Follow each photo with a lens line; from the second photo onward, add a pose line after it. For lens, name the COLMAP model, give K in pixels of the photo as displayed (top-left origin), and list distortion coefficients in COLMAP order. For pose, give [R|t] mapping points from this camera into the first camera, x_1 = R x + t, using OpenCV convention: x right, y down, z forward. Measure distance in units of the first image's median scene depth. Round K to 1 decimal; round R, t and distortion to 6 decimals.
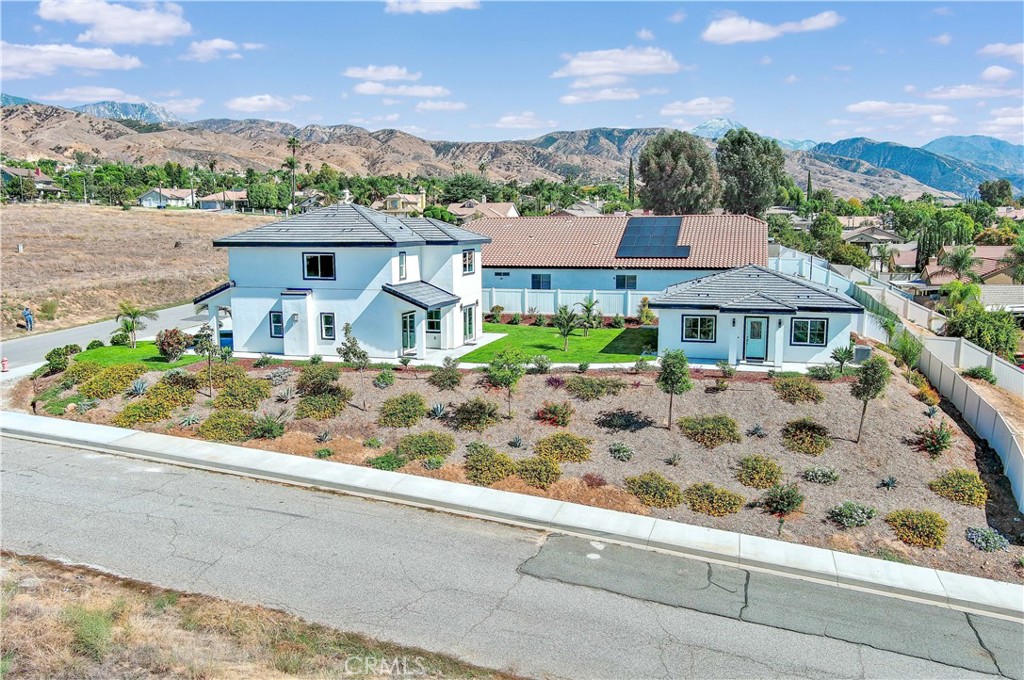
lens RADIAL K [[791.6, 0, 512.0], [0, 791.6, 340.0], [0, 0, 1]] dist [0.010216, -0.012420]
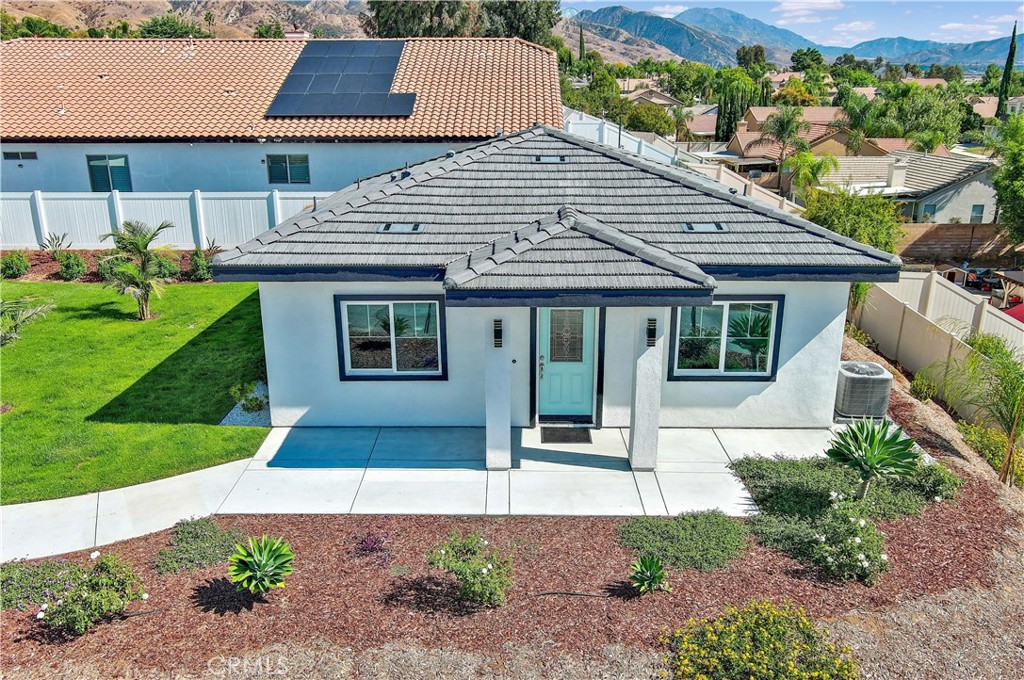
lens RADIAL K [[791.6, 0, 512.0], [0, 791.6, 340.0], [0, 0, 1]] dist [0.010216, -0.012420]
pose [[0.960837, -0.078909, 0.265642, 0.149180], [0.036395, 0.986231, 0.161319, -0.046474], [-0.274714, -0.145333, 0.950479, 0.518882]]
